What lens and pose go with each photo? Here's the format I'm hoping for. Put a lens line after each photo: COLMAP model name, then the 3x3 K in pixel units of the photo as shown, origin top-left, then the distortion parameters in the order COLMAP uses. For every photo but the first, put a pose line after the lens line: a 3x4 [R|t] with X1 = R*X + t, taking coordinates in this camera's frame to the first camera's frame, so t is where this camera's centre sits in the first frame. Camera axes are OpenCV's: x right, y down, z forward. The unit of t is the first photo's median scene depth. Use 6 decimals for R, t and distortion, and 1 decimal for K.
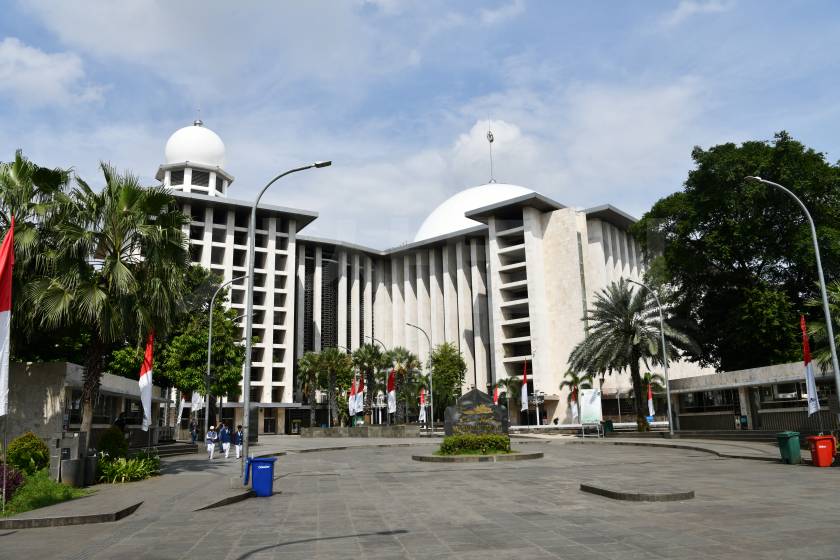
lens RADIAL K [[638.2, 0, 420.4], [0, 638.2, 280.9], [0, 0, 1]] dist [-0.028428, 0.004735]
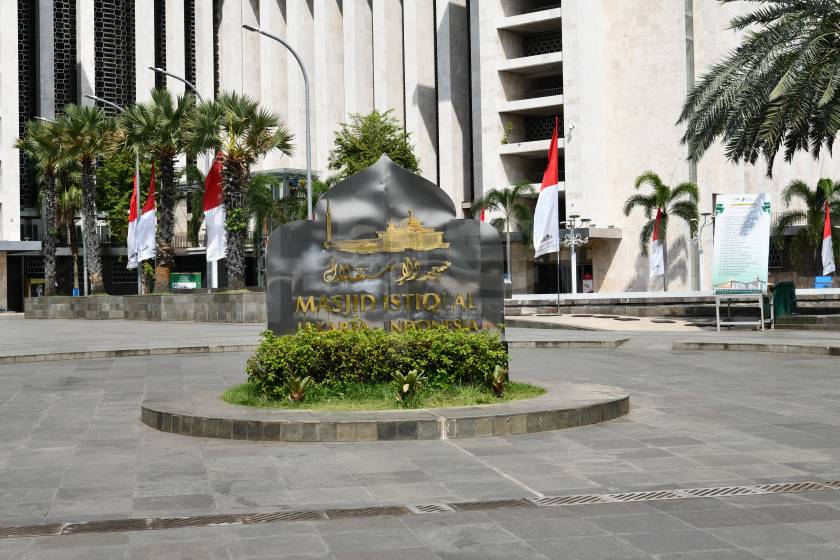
lens RADIAL K [[952.3, 0, 419.2], [0, 952.3, 280.2], [0, 0, 1]] dist [-0.025719, 0.000000]
pose [[0.999178, 0.005042, 0.040221, 0.049518], [-0.013351, 0.977804, 0.209094, 0.078960], [-0.038274, -0.209459, 0.977068, 0.350532]]
